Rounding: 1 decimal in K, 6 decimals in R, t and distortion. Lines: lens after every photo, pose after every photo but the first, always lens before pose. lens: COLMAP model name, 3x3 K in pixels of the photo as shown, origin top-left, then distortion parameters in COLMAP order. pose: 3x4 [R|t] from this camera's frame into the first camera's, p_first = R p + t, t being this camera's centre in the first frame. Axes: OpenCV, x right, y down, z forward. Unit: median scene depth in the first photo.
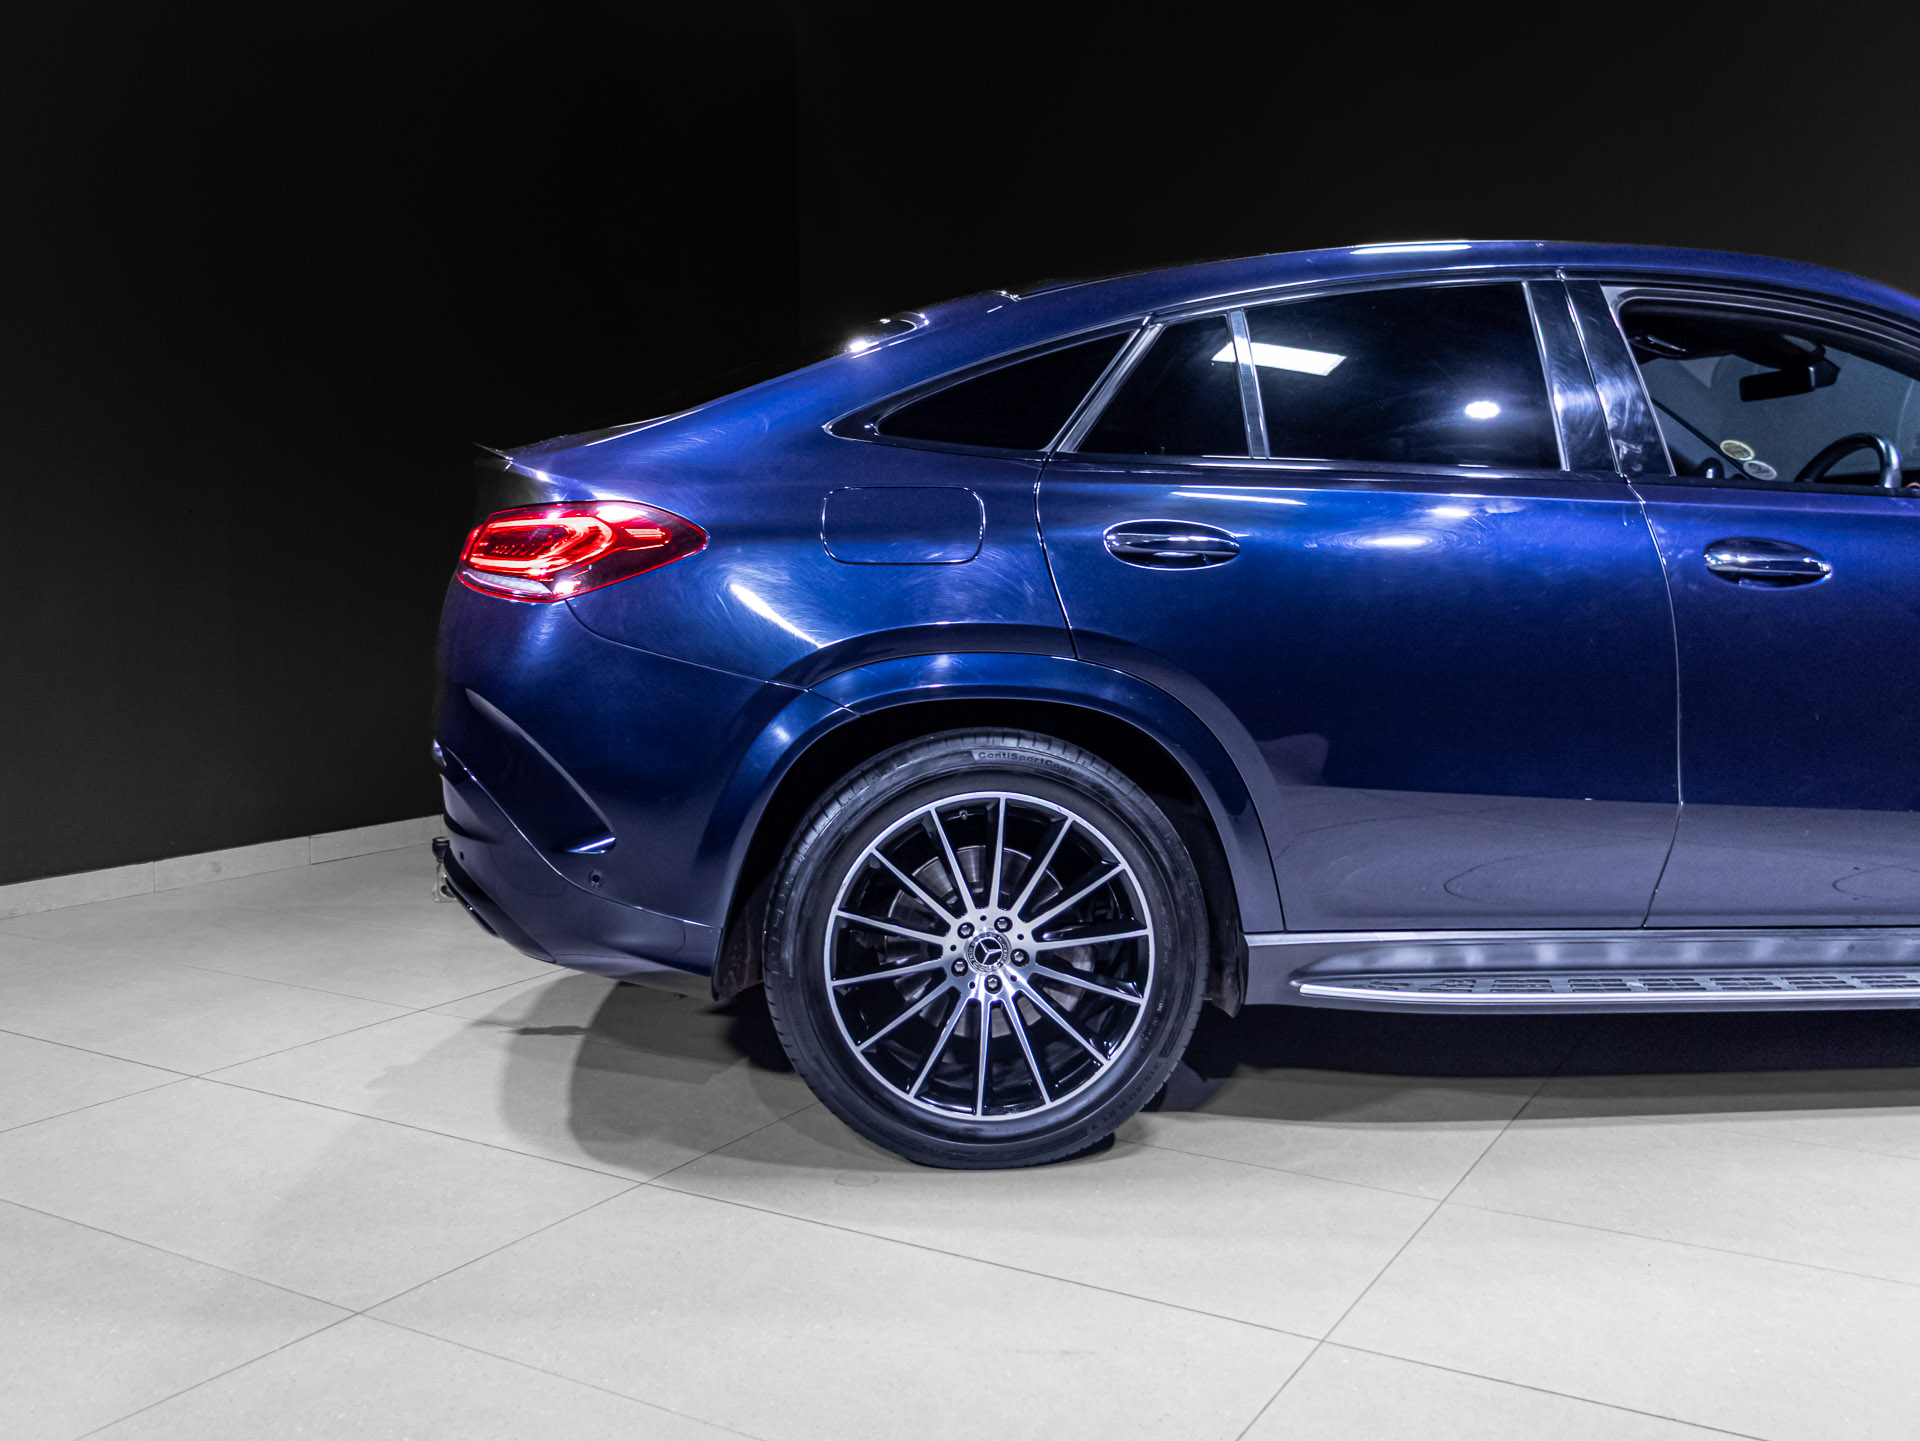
lens RADIAL K [[1748.9, 0, 951.4], [0, 1748.9, 727.7], [0, 0, 1]] dist [0.001223, 0.005201]
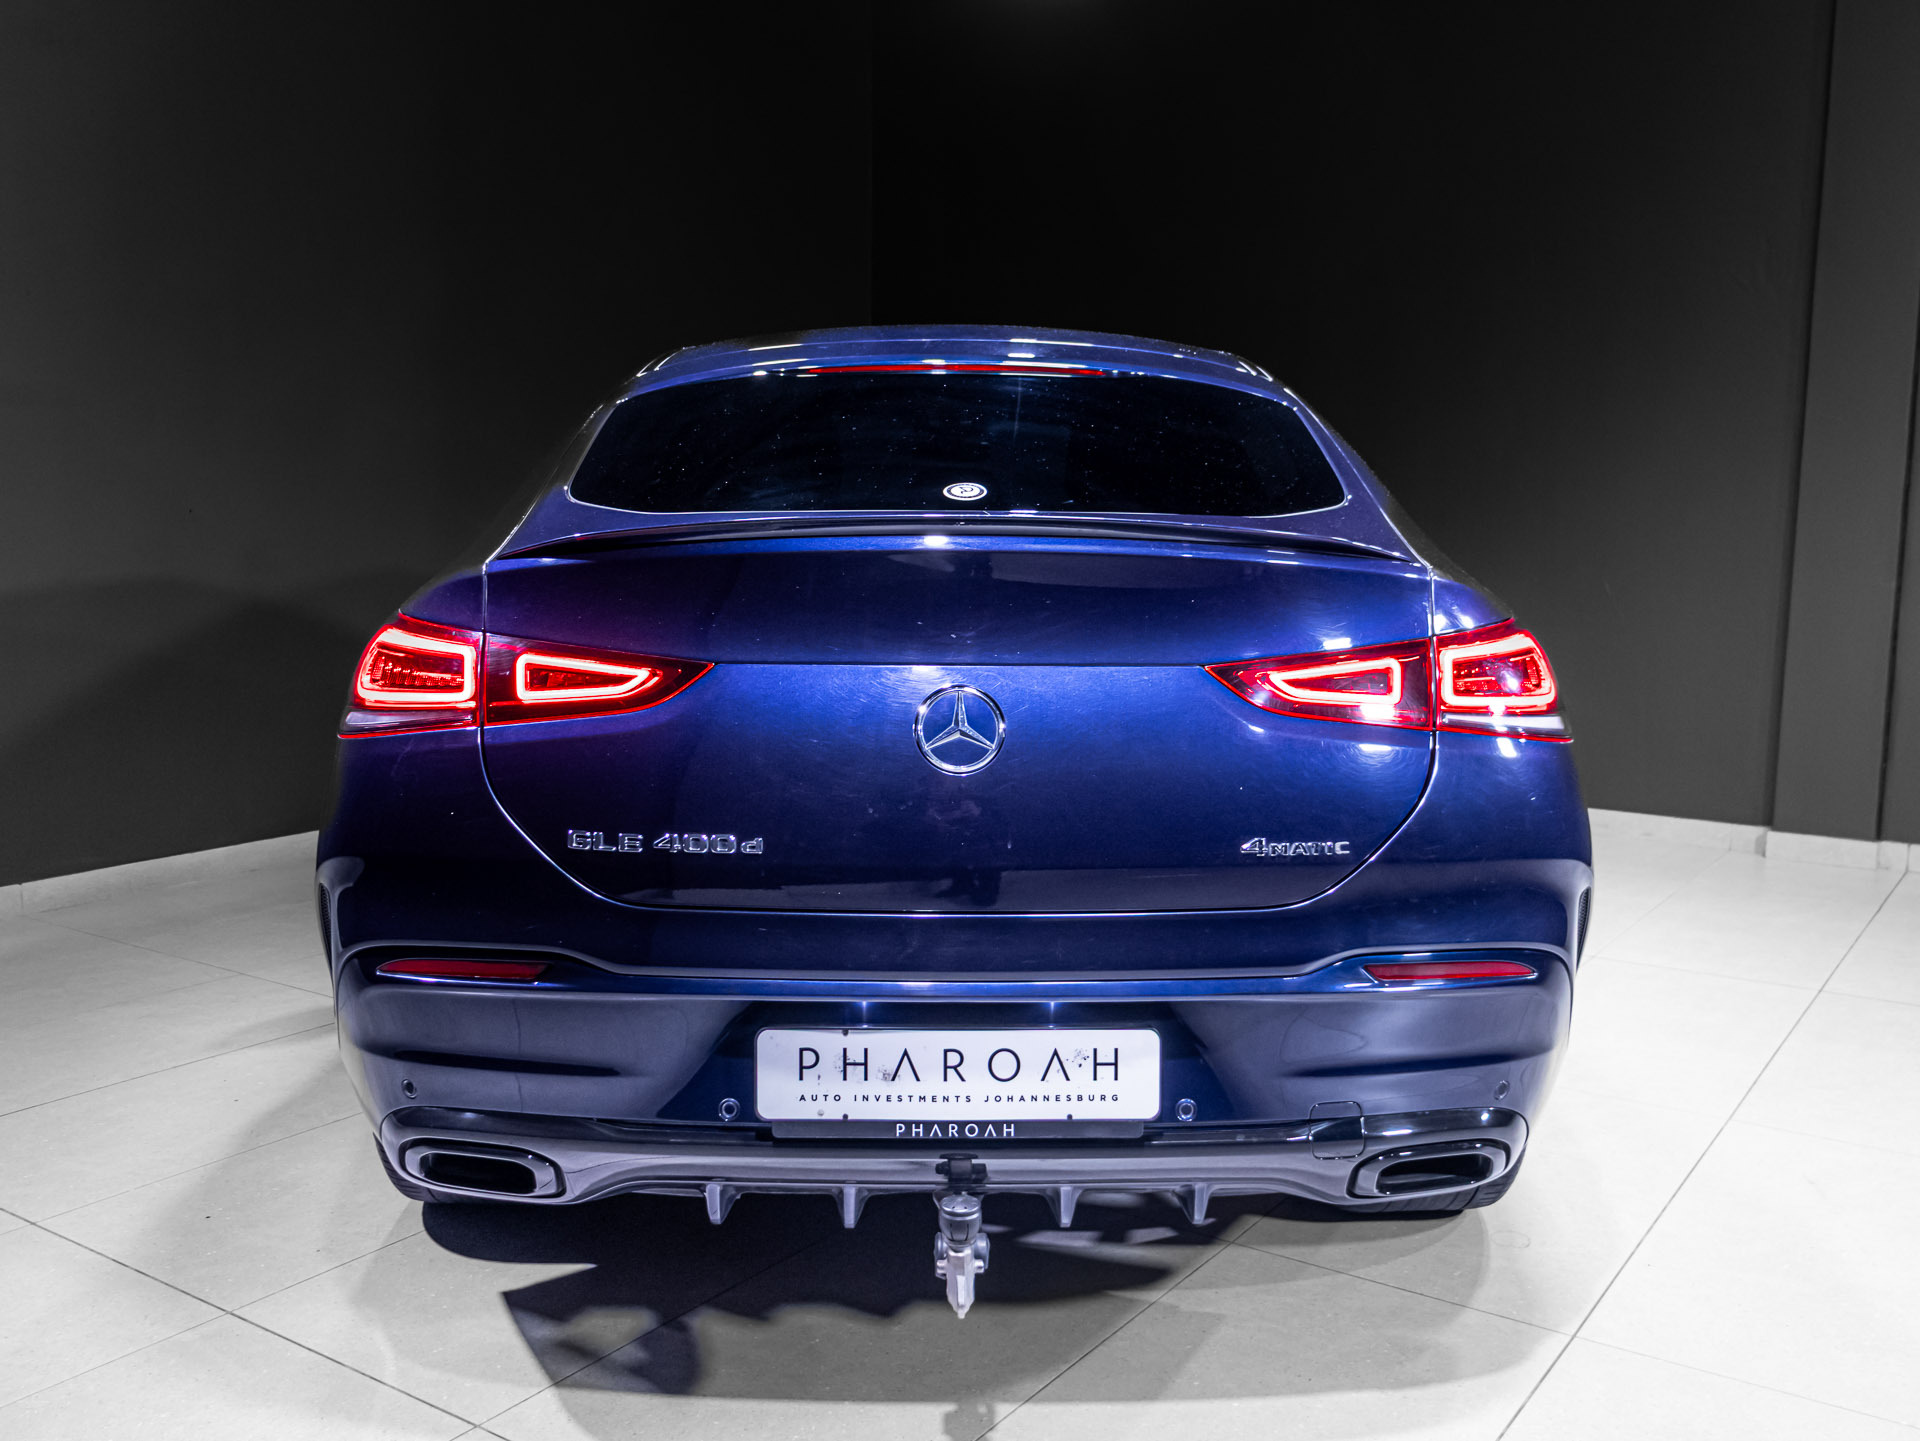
lens RADIAL K [[1703.6, 0, 966.3], [0, 1703.6, 731.8], [0, 0, 1]] dist [-0.003557, -0.004161]
pose [[0.074184, -0.126089, 0.989241, -1.052371], [0.091270, 0.988670, 0.119172, -0.197848], [-0.993059, 0.081447, 0.084852, 1.205033]]
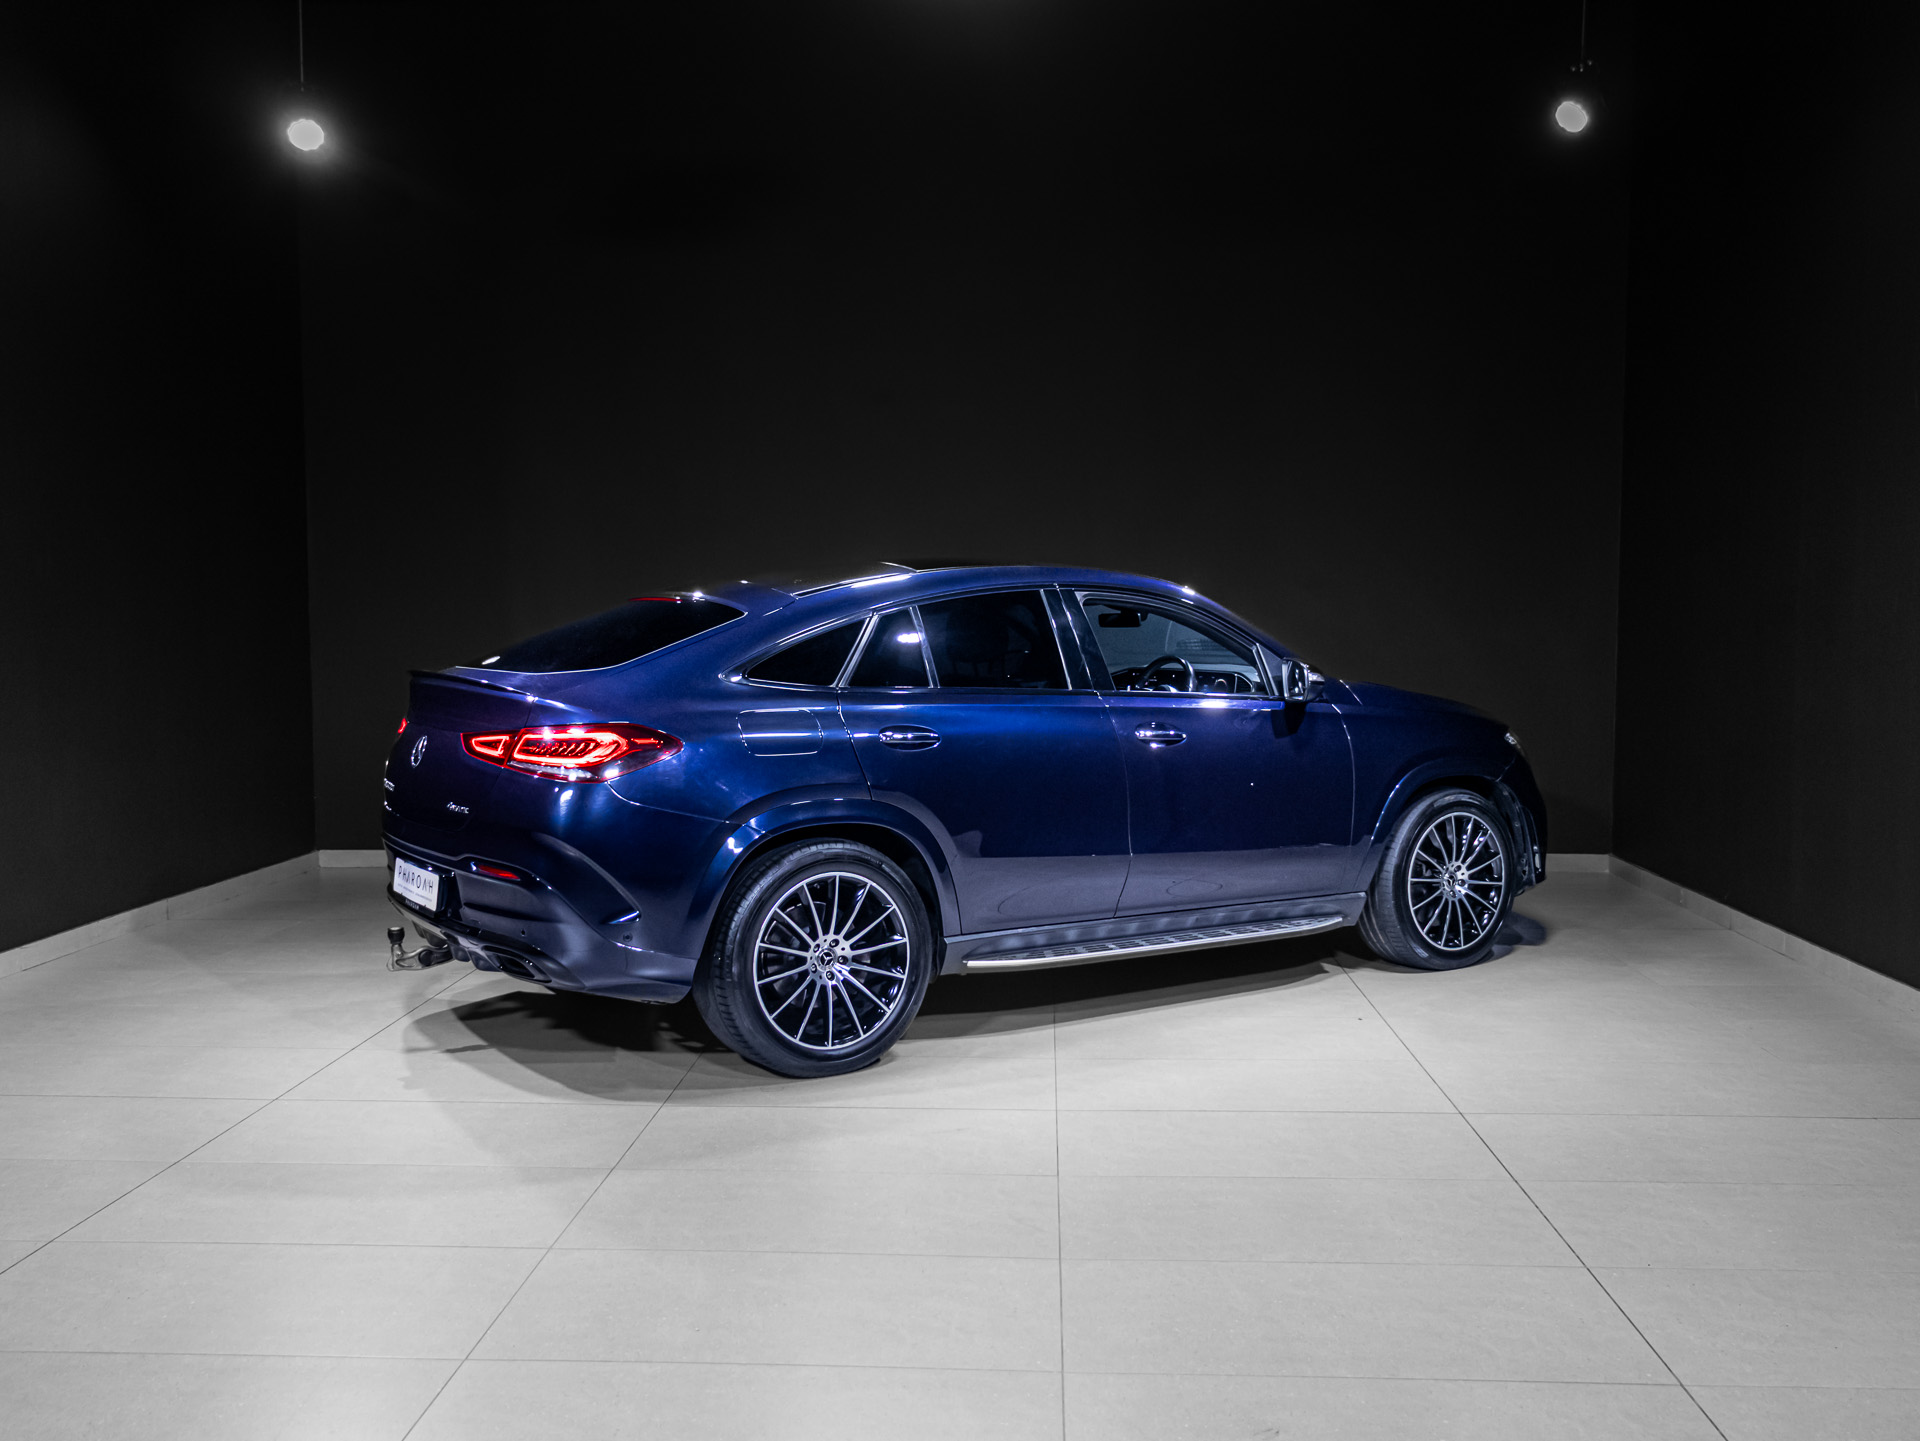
lens RADIAL K [[1738.1, 0, 961.0], [0, 1738.1, 723.5], [0, 0, 1]] dist [0.002999, 0.013161]
pose [[0.884330, -0.031276, 0.465813, -0.710754], [0.044644, 0.998846, -0.017691, -0.083263], [-0.464723, 0.036440, 0.884706, -0.716218]]
